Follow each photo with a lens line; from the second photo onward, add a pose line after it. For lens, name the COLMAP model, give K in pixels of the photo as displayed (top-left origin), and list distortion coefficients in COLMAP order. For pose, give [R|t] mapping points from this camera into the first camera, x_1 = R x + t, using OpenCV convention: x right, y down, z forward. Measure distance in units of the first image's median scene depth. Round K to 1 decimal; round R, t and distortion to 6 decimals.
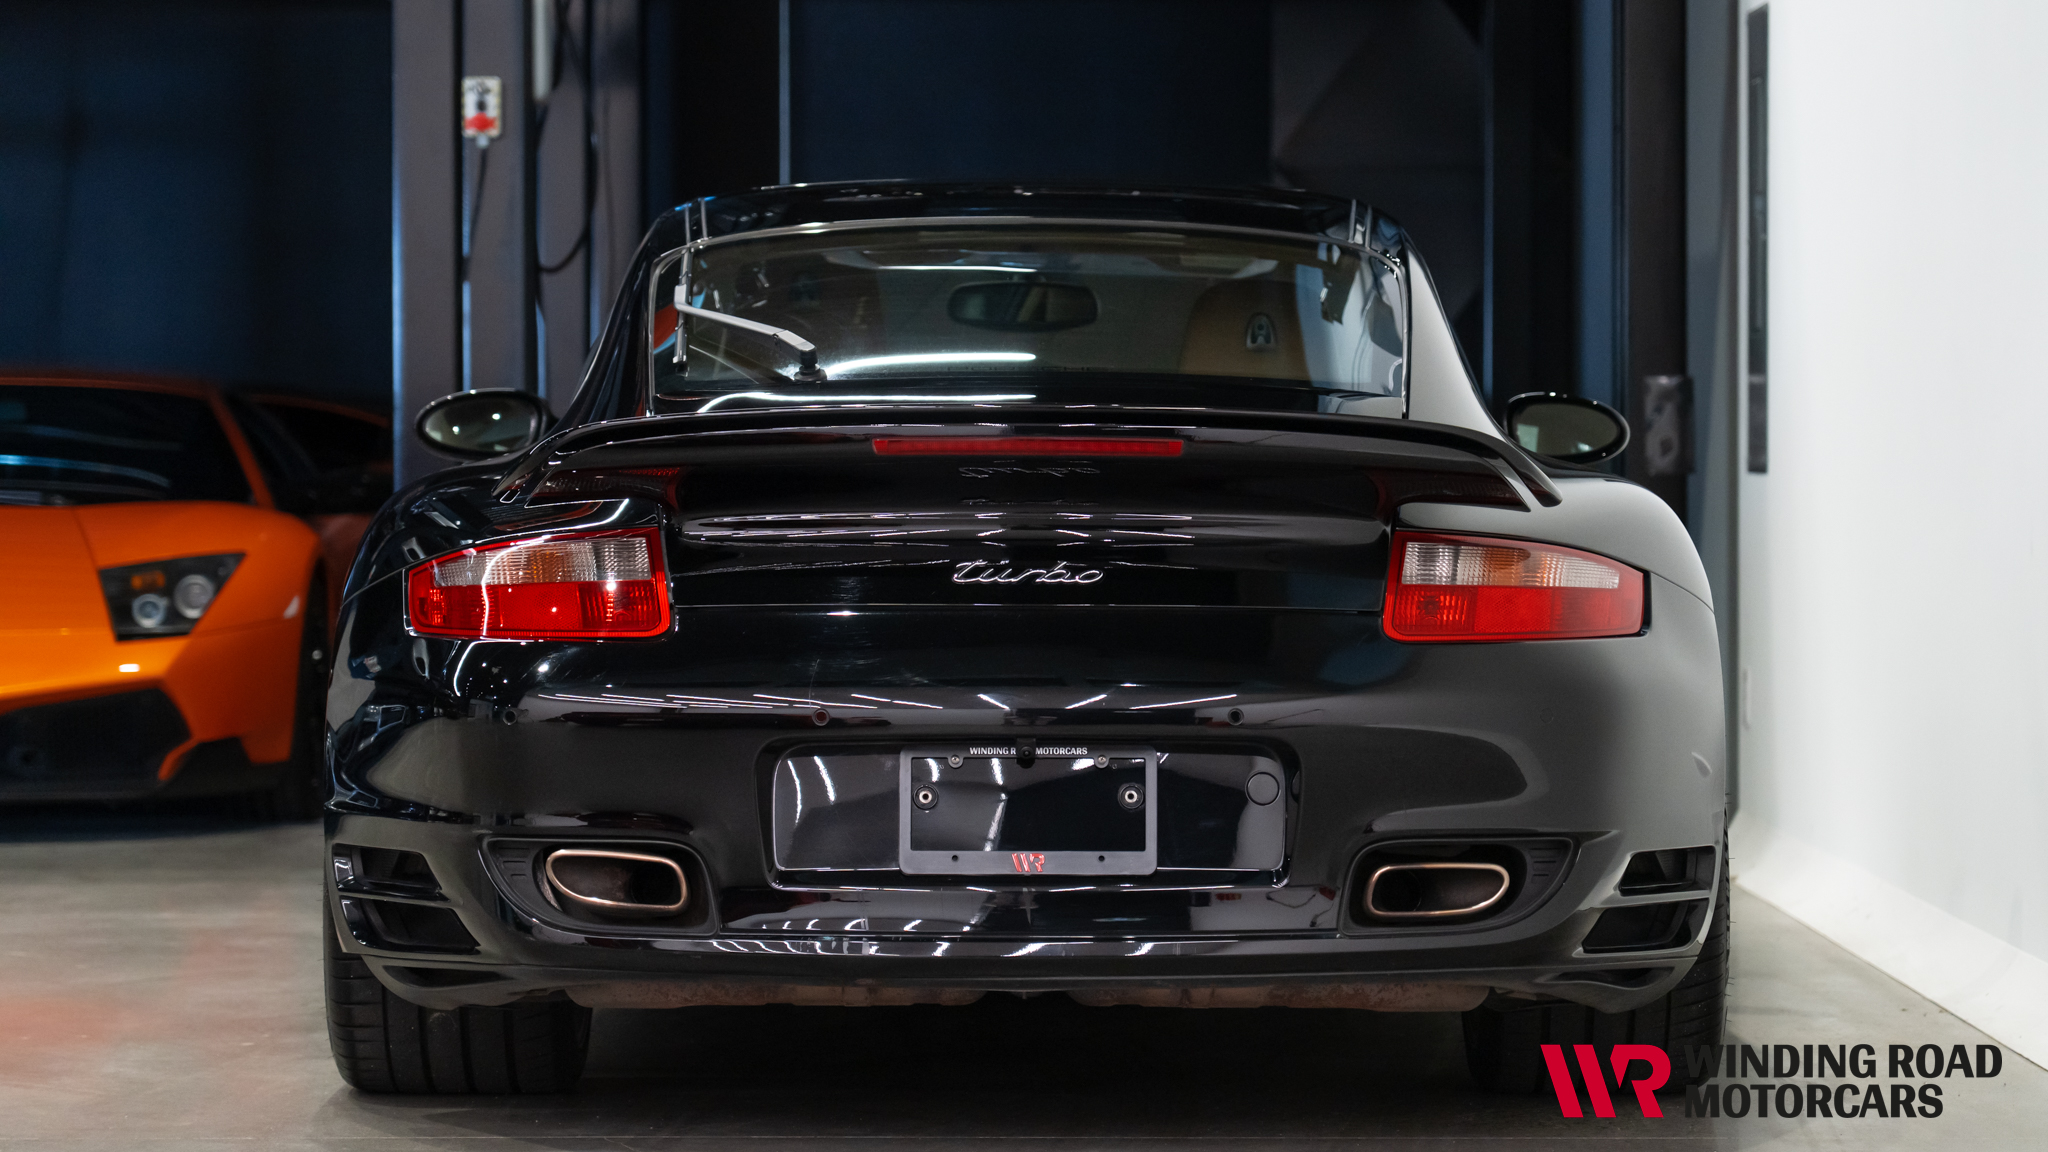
lens RADIAL K [[6651.2, 0, 1022.2], [0, 6651.2, 574.5], [0, 0, 1]] dist [0.115724, 0.000000]
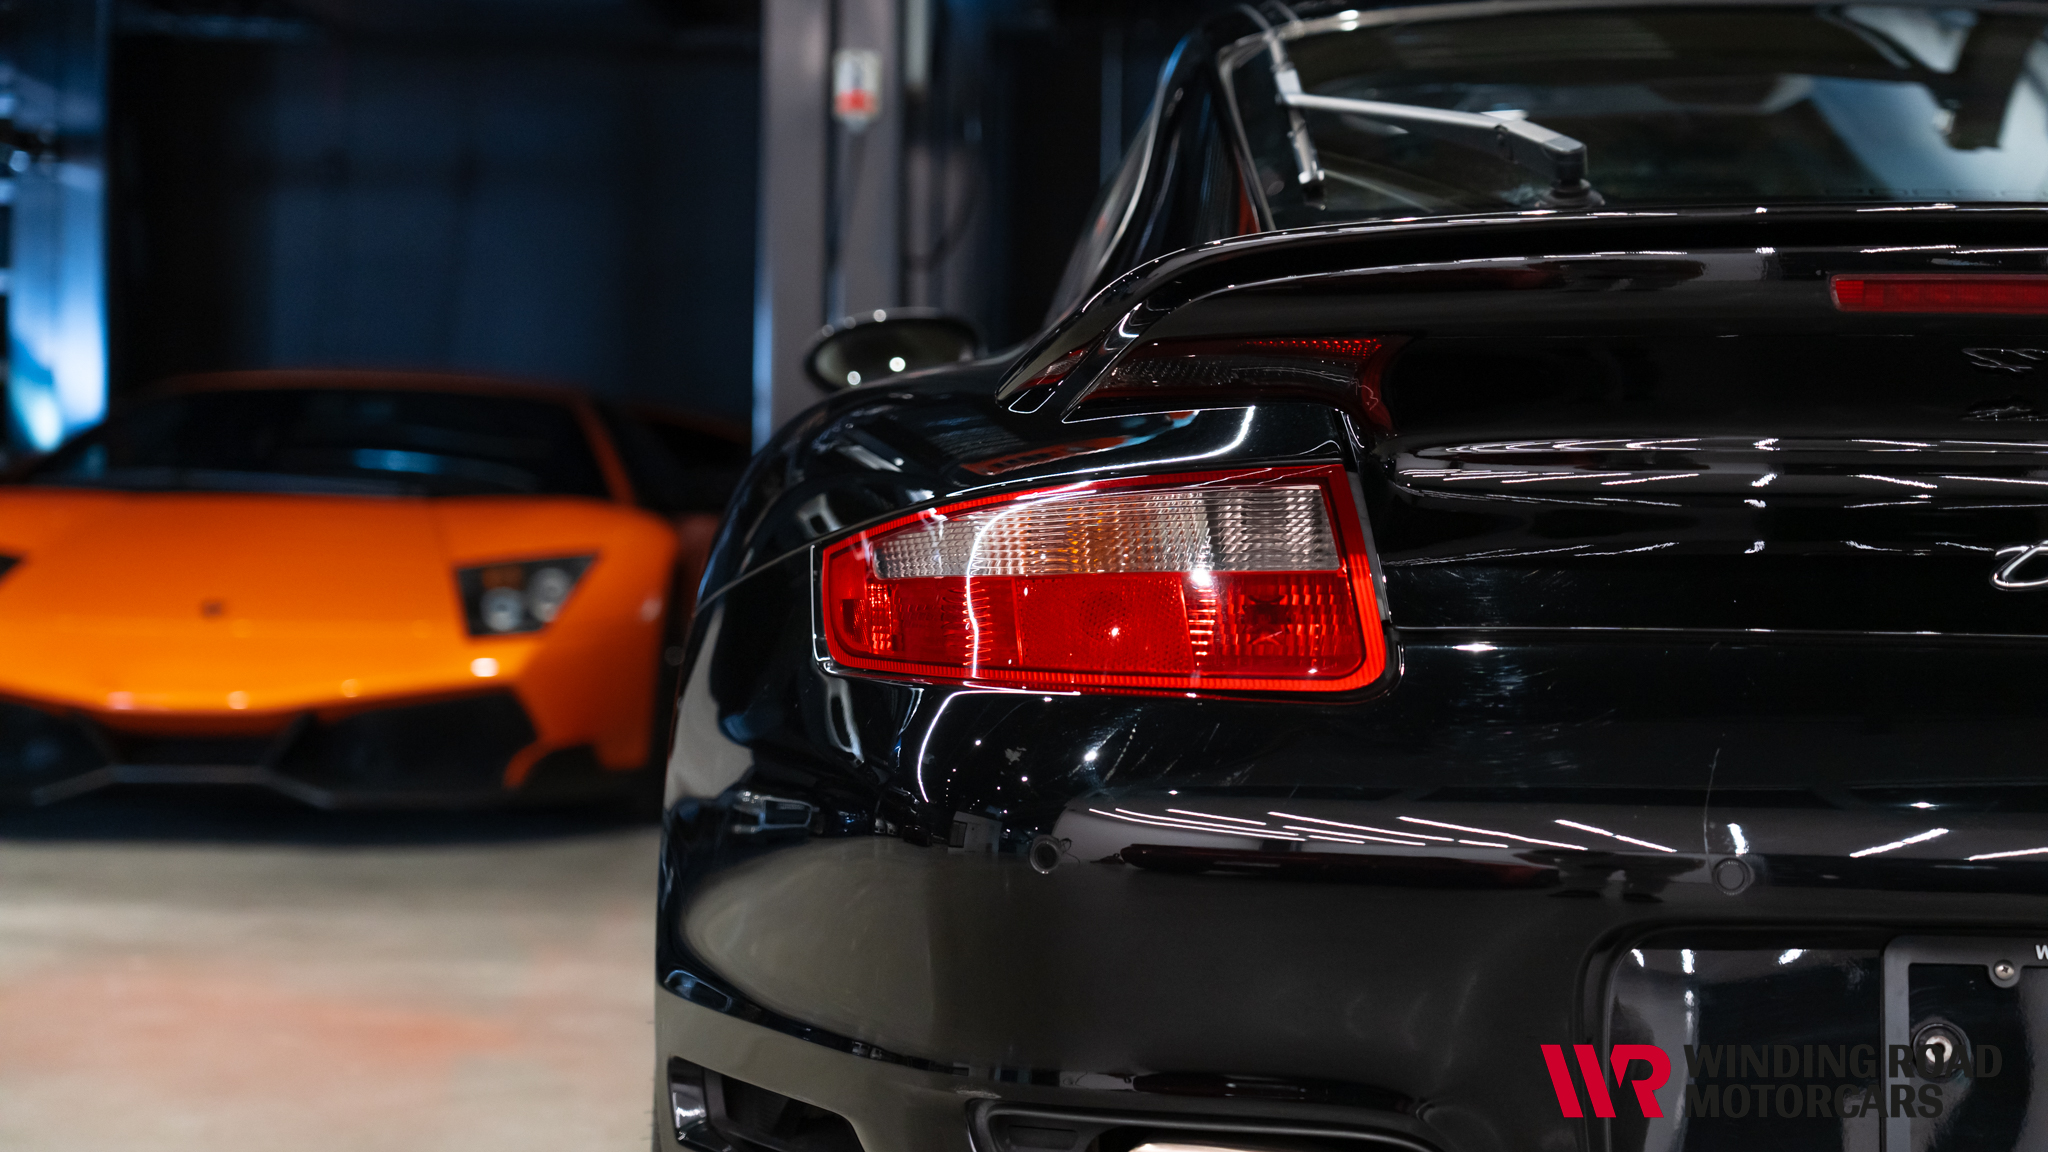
lens RADIAL K [[4629.5, 0, 1025.4], [0, 4629.5, 577.5], [0, 0, 1]] dist [0.102347, 0.000000]
pose [[0.999299, 0.018267, -0.032667, -0.063446], [-0.018369, 0.999827, -0.002836, 0.002525], [0.032609, 0.003434, 0.999462, 0.629777]]
